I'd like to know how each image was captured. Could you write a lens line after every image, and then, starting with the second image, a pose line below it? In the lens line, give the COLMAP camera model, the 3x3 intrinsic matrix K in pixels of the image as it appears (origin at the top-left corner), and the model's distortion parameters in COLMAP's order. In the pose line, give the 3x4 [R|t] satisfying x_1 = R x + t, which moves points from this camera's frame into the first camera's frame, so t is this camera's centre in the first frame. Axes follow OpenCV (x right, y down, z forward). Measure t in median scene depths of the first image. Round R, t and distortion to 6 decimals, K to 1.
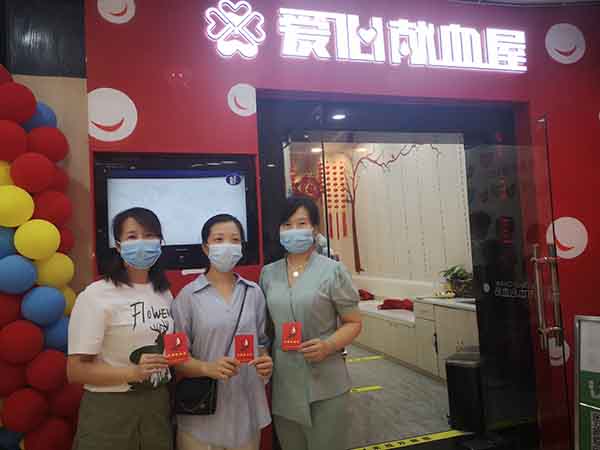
lens RADIAL K [[472.4, 0, 298.2], [0, 472.4, 227.3], [0, 0, 1]] dist [-0.028689, -0.024883]
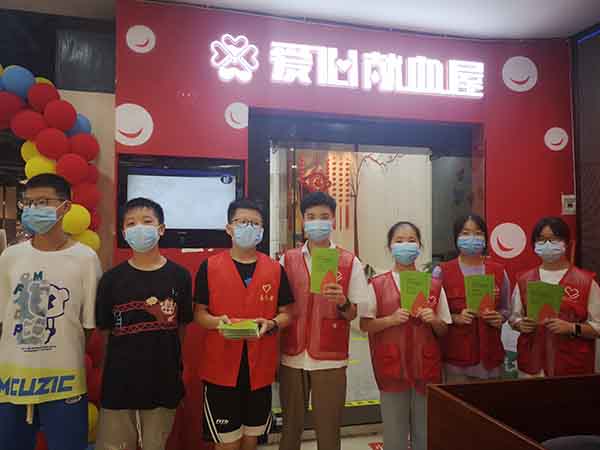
lens RADIAL K [[472.4, 0, 301.6], [0, 472.4, 224.8], [0, 0, 1]] dist [-0.028689, -0.024883]
pose [[0.997693, 0.054176, -0.040904, 0.115969], [-0.053357, 0.998358, 0.020863, -0.015696], [0.041967, -0.018632, 0.998945, -0.243257]]
